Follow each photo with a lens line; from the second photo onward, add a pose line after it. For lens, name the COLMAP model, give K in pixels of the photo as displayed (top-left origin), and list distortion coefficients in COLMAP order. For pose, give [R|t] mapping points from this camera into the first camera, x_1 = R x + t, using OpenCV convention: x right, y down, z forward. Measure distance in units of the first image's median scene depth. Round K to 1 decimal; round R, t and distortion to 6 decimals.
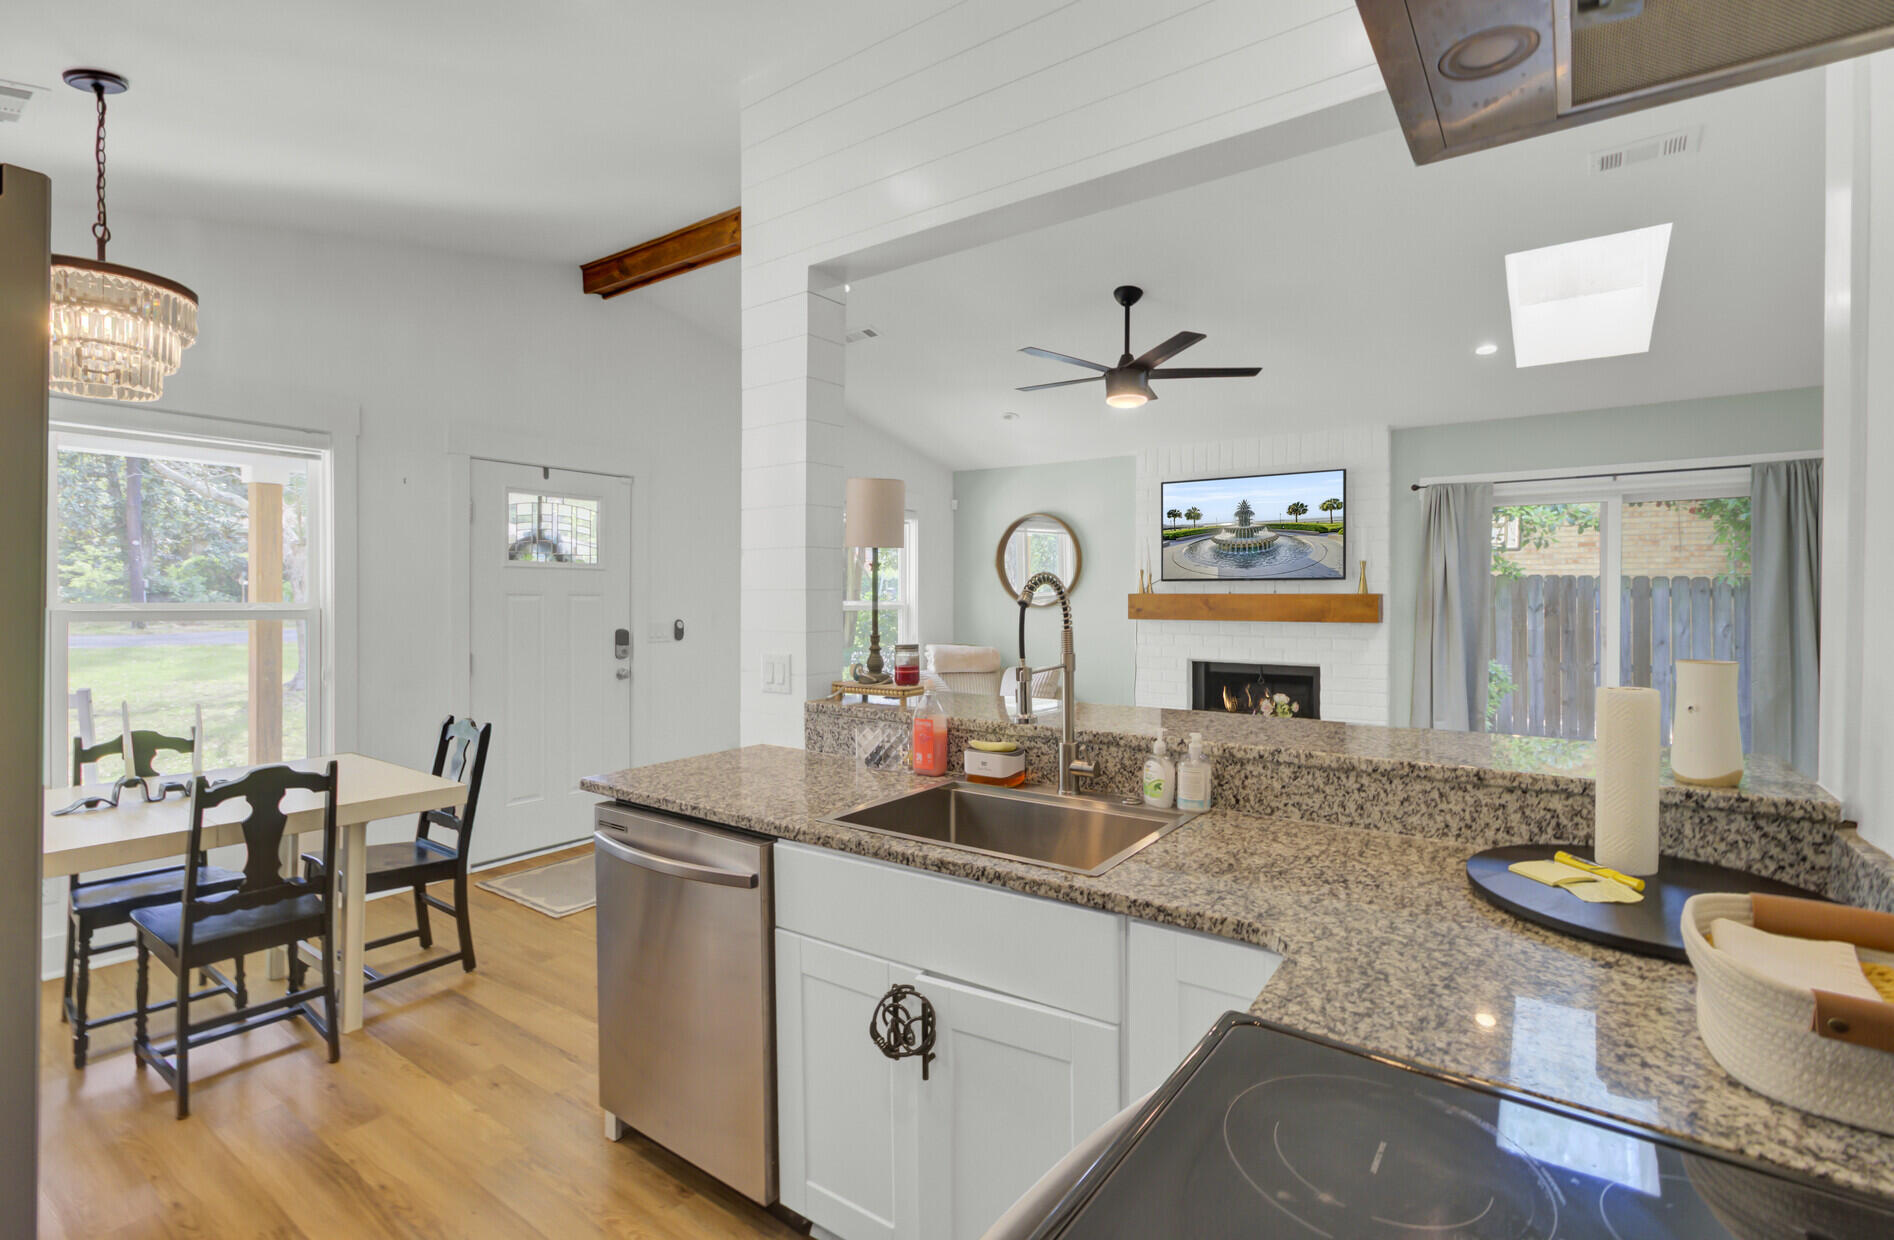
lens RADIAL K [[886.5, 0, 947.4], [0, 886.5, 589.9], [0, 0, 1]] dist [-0.003083, -0.000344]
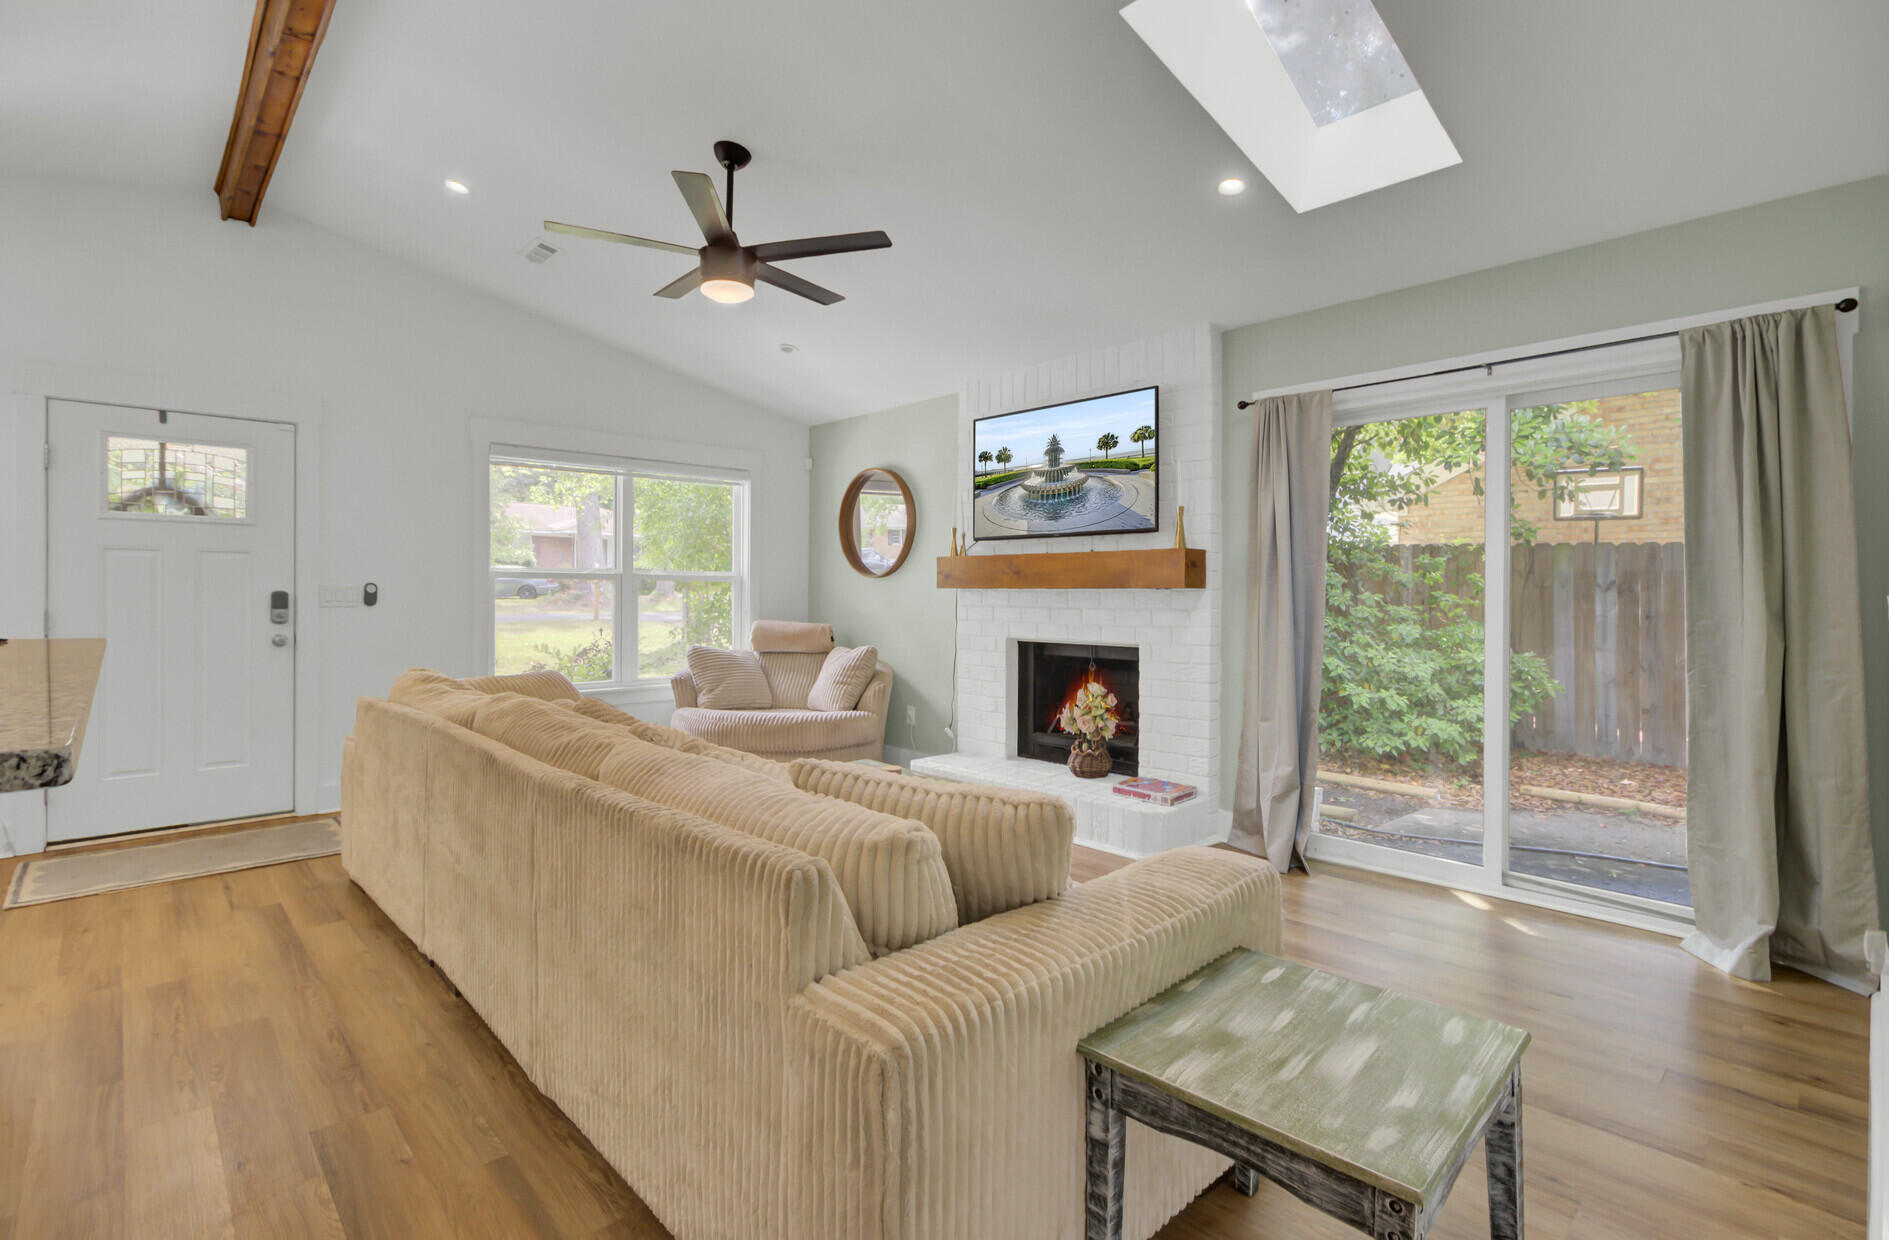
lens RADIAL K [[884.2, 0, 944.9], [0, 884.2, 590.0], [0, 0, 1]] dist [-0.003083, -0.000344]
pose [[0.982389, -0.002018, -0.186835, 0.404678], [0.003357, 0.999971, 0.006849, 0.033902], [0.186816, -0.007356, 0.982367, 0.209967]]
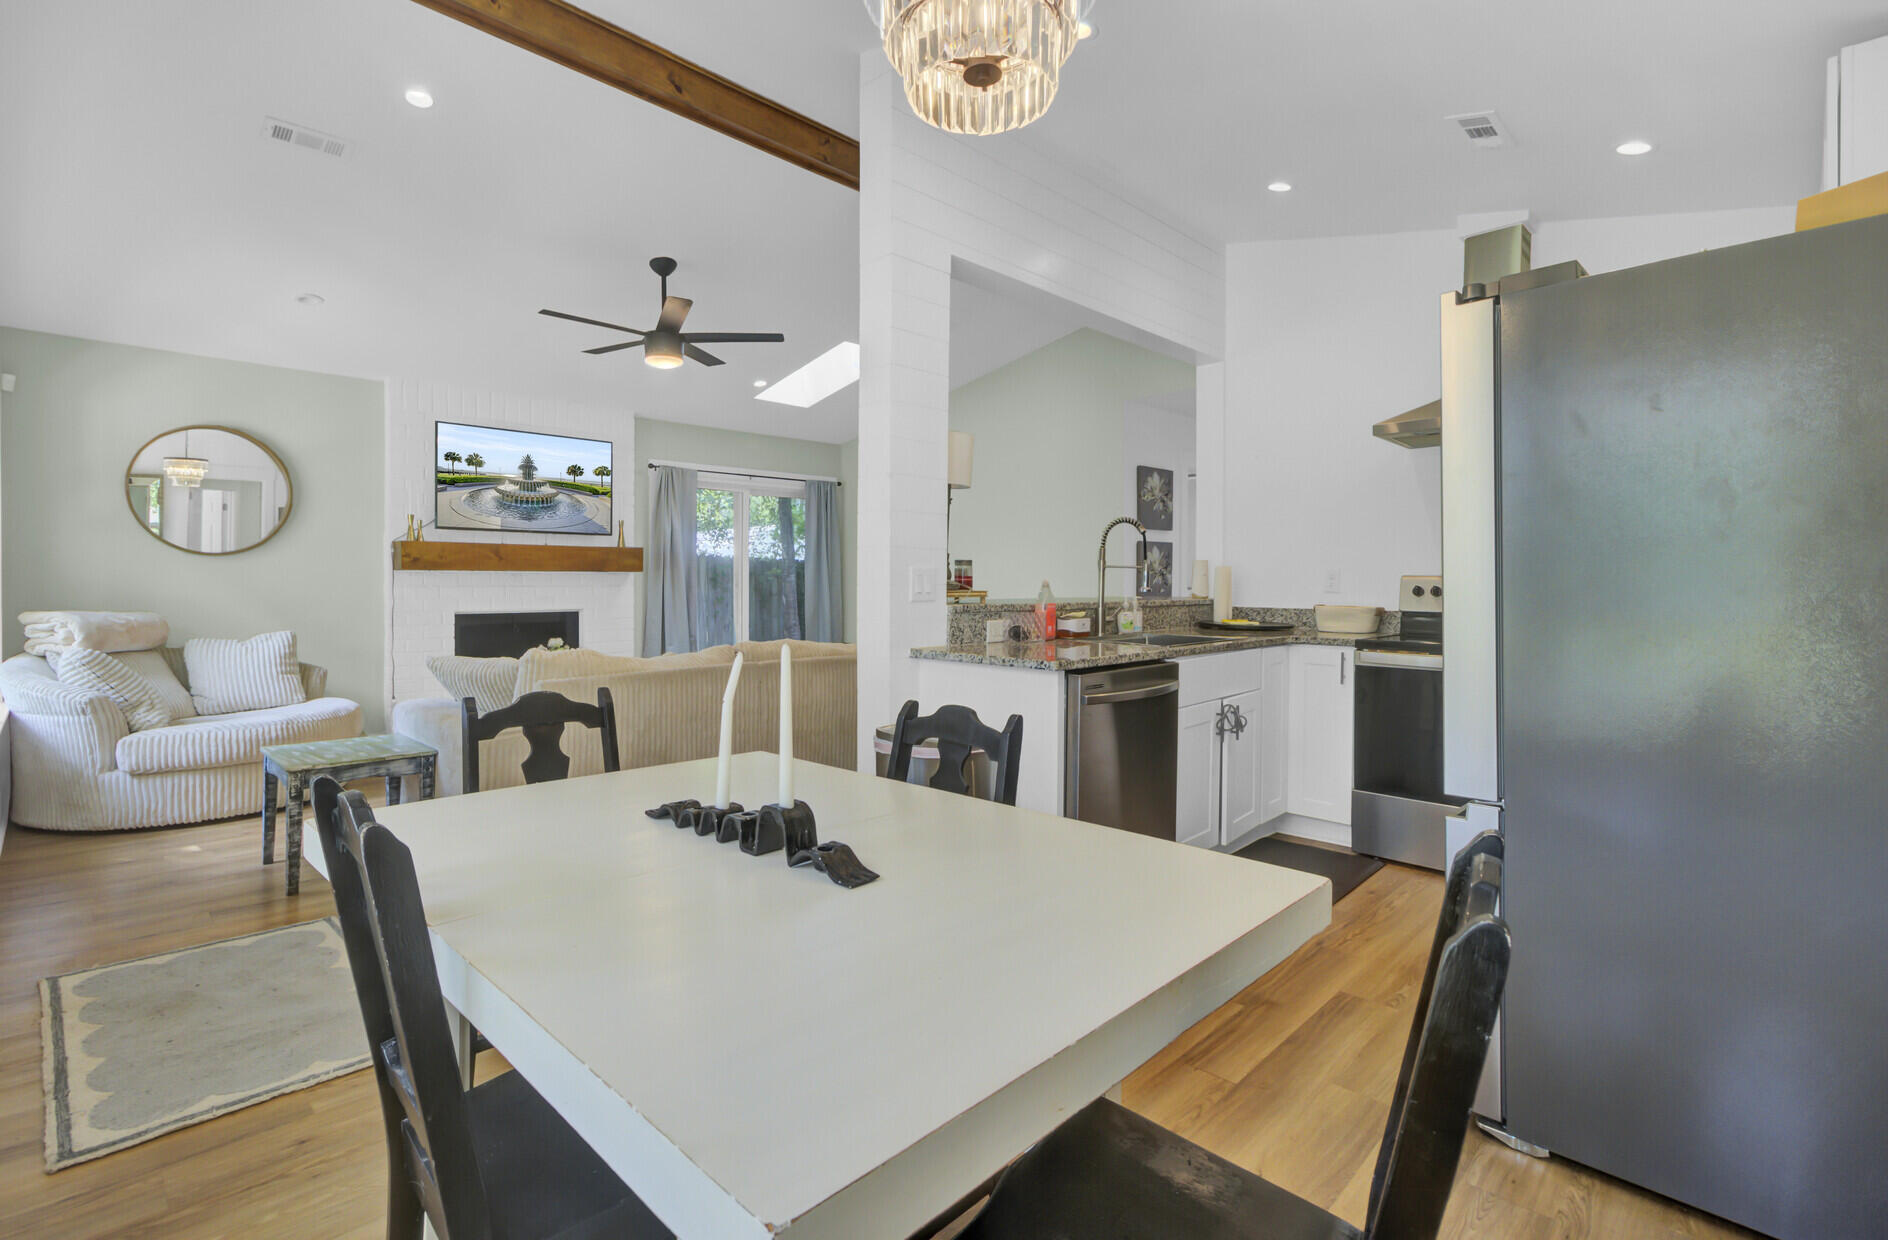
lens RADIAL K [[868.0, 0, 943.4], [0, 868.0, 576.2], [0, 0, 1]] dist [-0.001374, -0.000194]
pose [[0.155397, 0.000846, 0.987852, -0.617773], [-0.015258, 0.999882, 0.001544, 0.033123], [-0.987734, -0.015312, 0.155391, 0.376973]]
